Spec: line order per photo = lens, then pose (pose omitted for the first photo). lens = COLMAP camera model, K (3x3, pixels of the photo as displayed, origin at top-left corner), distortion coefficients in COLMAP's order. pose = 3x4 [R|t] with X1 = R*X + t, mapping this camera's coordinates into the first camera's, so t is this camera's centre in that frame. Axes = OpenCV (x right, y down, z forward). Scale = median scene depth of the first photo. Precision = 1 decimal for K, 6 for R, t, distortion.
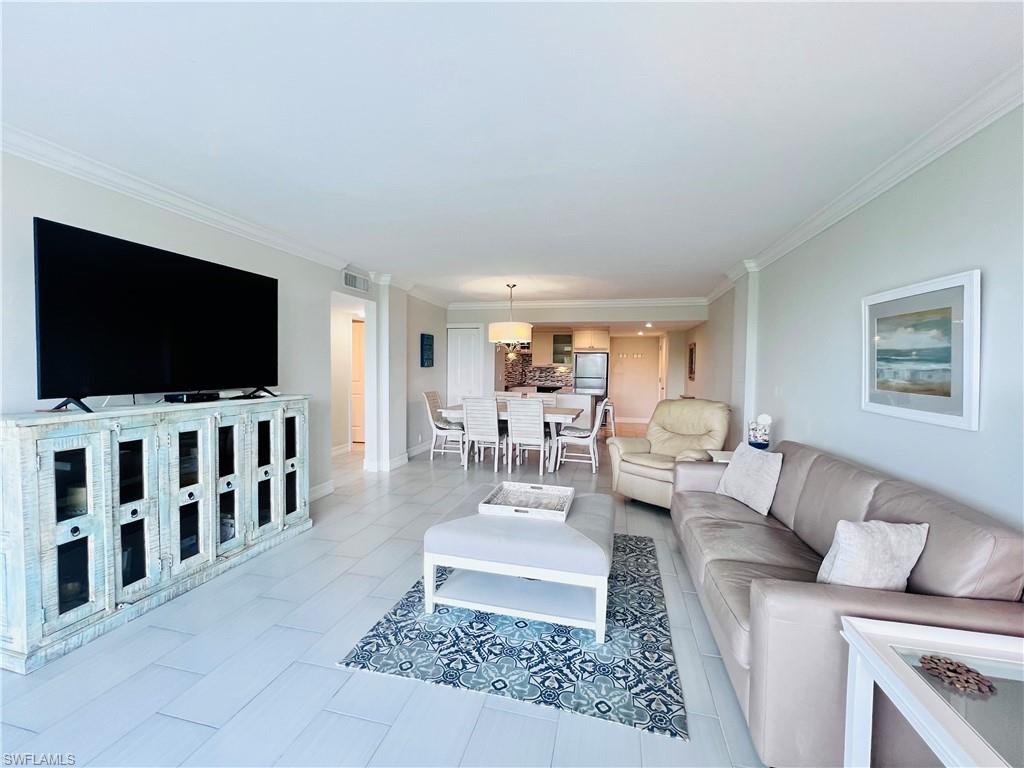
lens RADIAL K [[437.0, 0, 508.1], [0, 437.0, 383.1], [0, 0, 1]] dist [-0.001350, -0.000223]
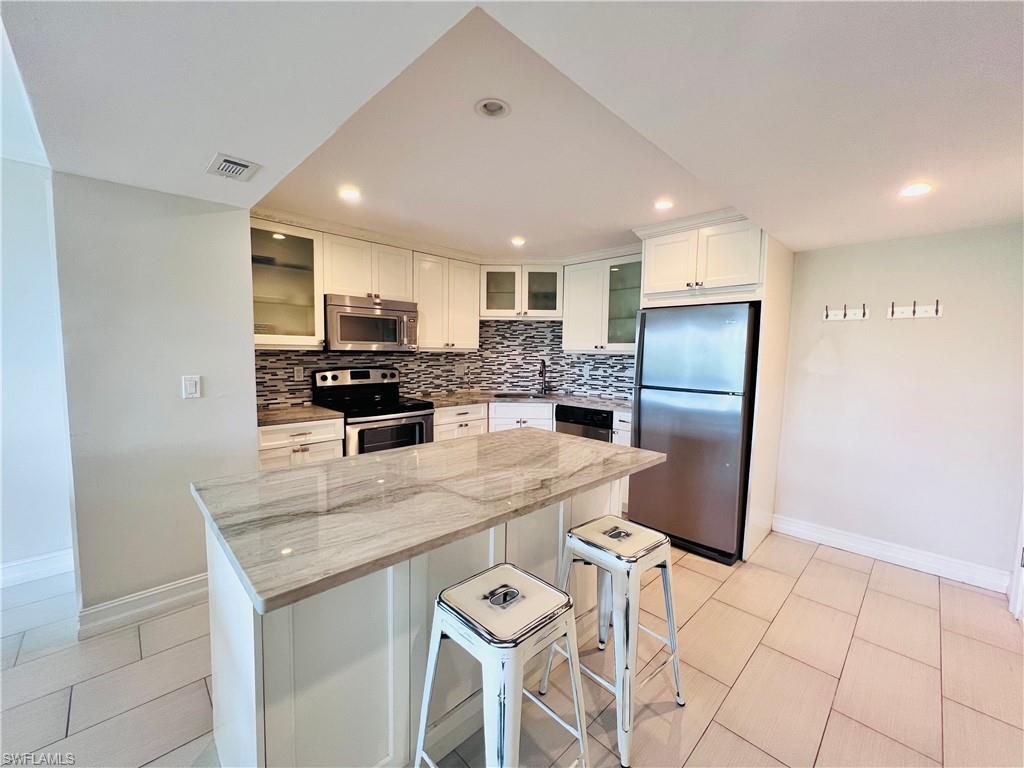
lens RADIAL K [[411.7, 0, 516.0], [0, 411.7, 377.4], [0, 0, 1]] dist [0.000531, 0.000156]
pose [[0.854698, 0.031431, -0.518174, 0.533586], [-0.022516, 0.999471, 0.023487, -0.056266], [0.518637, -0.008407, 0.854953, 1.604945]]
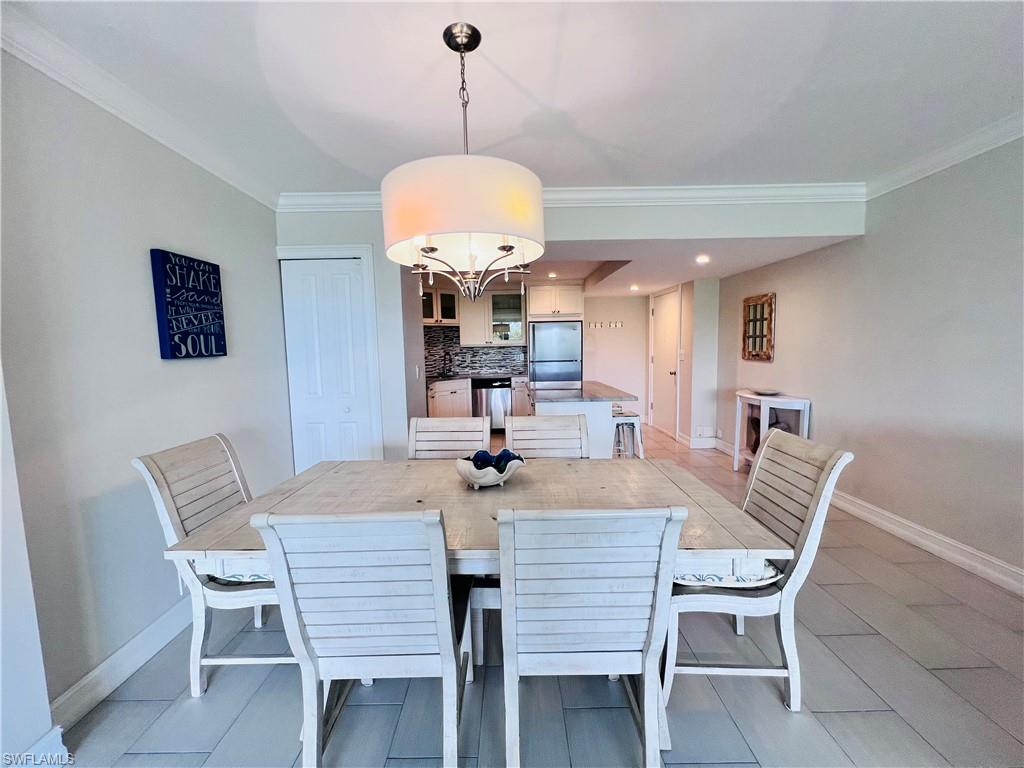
lens RADIAL K [[410.2, 0, 512.0], [0, 410.2, 384.0], [0, 0, 1]] dist [0.001093, 0.000104]
pose [[0.968895, -0.056398, 0.240960, -0.046366], [0.043046, 0.997250, 0.060324, -0.040736], [-0.243700, -0.048075, 0.968659, 1.001958]]
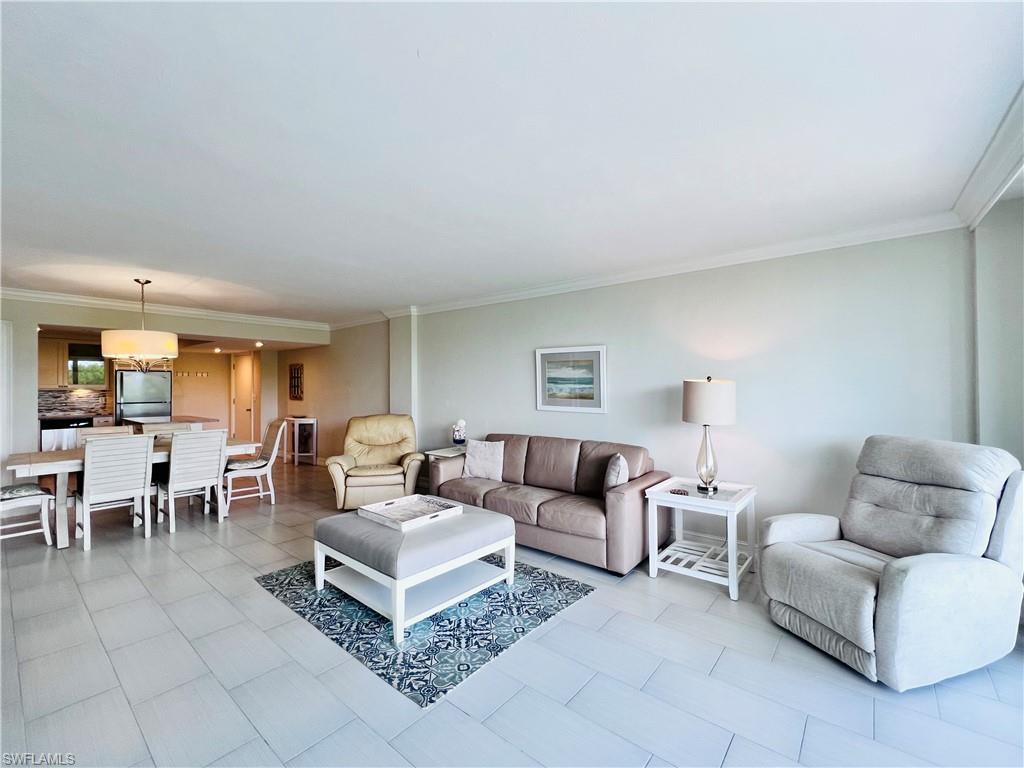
lens RADIAL K [[437.0, 0, 508.1], [0, 437.0, 383.1], [0, 0, 1]] dist [-0.001350, -0.000223]
pose [[0.440889, -0.008163, 0.897525, -0.516971], [0.044624, 0.998921, -0.012835, -0.019187], [-0.896452, 0.045710, 0.440778, 0.172883]]
